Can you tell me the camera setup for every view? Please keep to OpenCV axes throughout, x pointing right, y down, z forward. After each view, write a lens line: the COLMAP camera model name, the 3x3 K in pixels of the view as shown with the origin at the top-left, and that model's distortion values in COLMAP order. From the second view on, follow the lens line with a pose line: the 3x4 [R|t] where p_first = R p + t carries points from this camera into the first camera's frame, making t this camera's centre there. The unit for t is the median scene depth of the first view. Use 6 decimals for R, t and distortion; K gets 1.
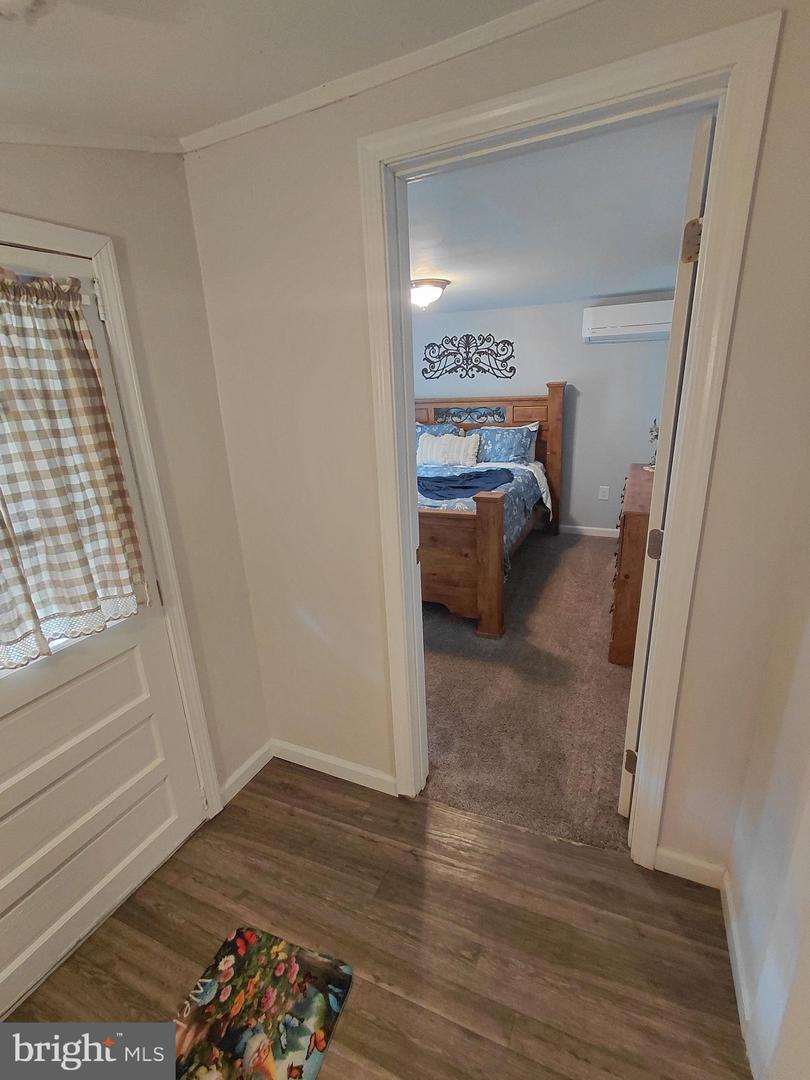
lens RADIAL K [[497.5, 0, 411.7], [0, 497.5, 540.4], [0, 0, 1]] dist [0.003843, -0.002988]
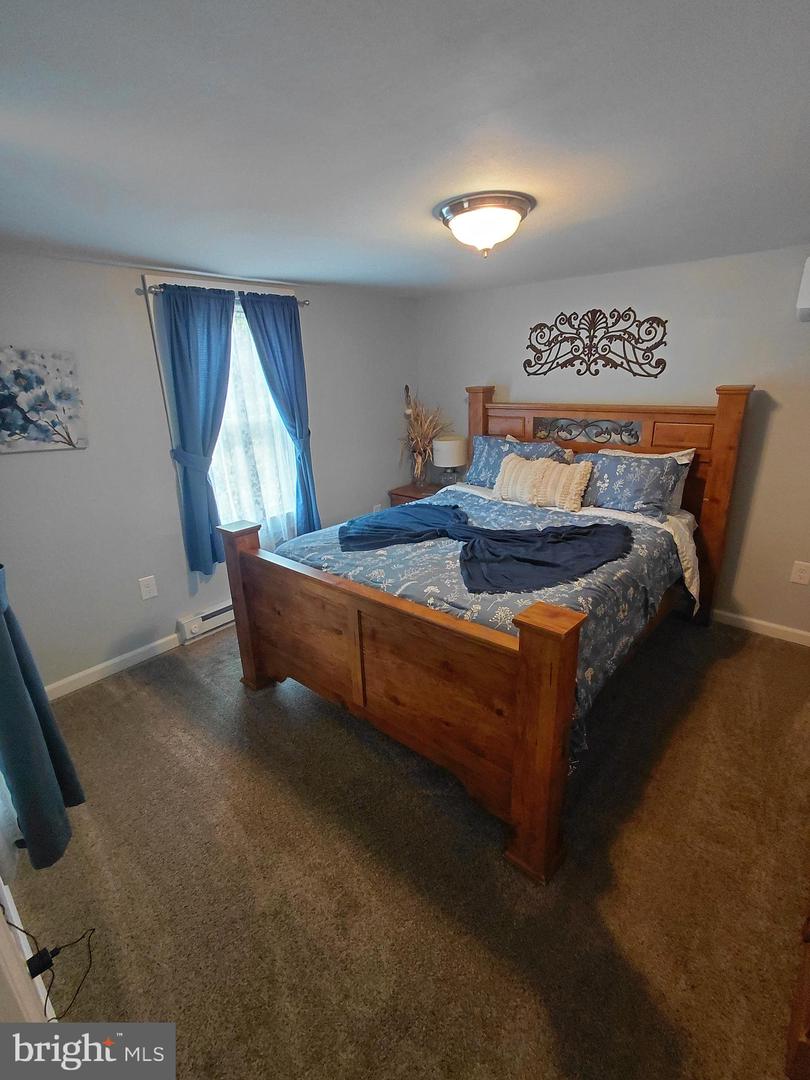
lens RADIAL K [[497.5, 0, 411.8], [0, 497.5, 544.7], [0, 0, 1]] dist [0.003843, -0.002988]
pose [[0.959204, 0.111577, -0.259766, 0.087292], [-0.106232, 0.993740, 0.034573, -0.098915], [0.261998, -0.005567, 0.965052, 0.293760]]
